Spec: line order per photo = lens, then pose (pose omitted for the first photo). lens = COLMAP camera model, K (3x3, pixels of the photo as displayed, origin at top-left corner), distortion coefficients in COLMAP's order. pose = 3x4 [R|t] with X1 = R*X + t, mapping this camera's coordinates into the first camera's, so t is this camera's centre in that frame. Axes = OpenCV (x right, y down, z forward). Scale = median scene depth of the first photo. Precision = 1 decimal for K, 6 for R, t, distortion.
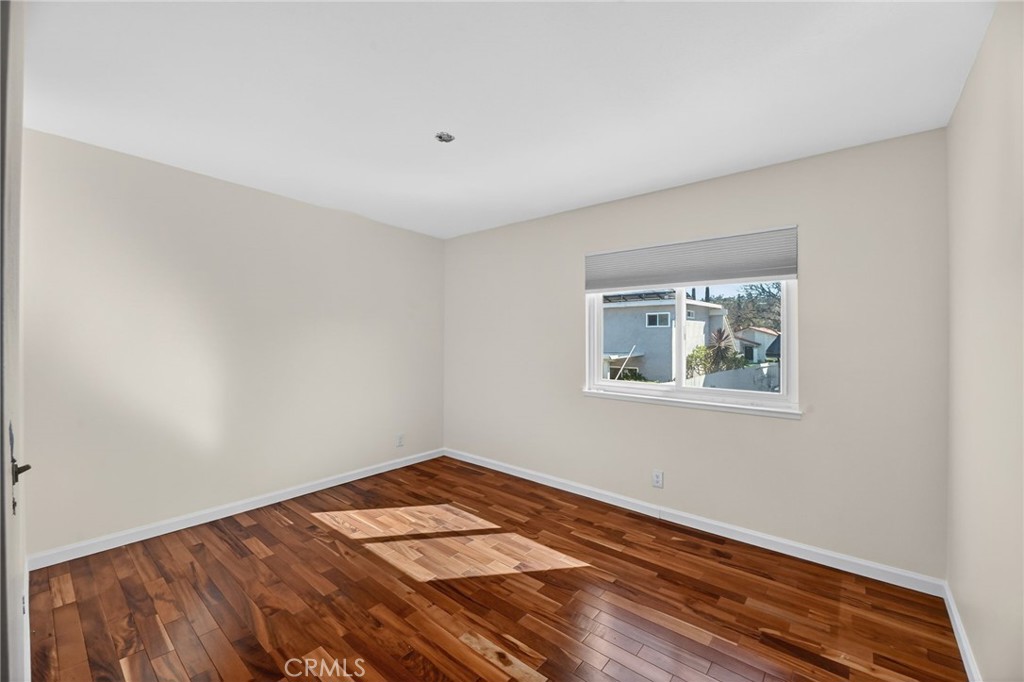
lens RADIAL K [[412.9, 0, 510.9], [0, 412.9, 334.3], [0, 0, 1]] dist [-0.001025, -0.003696]
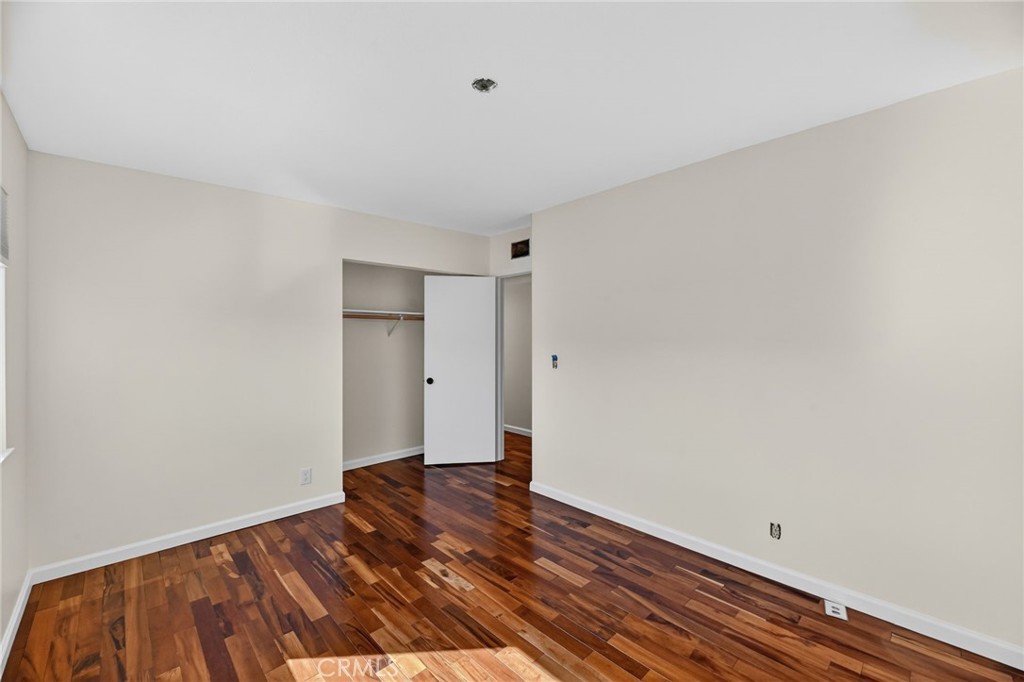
lens RADIAL K [[412.9, 0, 510.9], [0, 412.9, 334.3], [0, 0, 1]] dist [-0.001025, -0.003696]
pose [[-0.993856, -0.000084, 0.110678, -0.322034], [-0.000837, 0.999977, -0.006759, -0.015535], [-0.110675, -0.006810, -0.993833, 1.924739]]
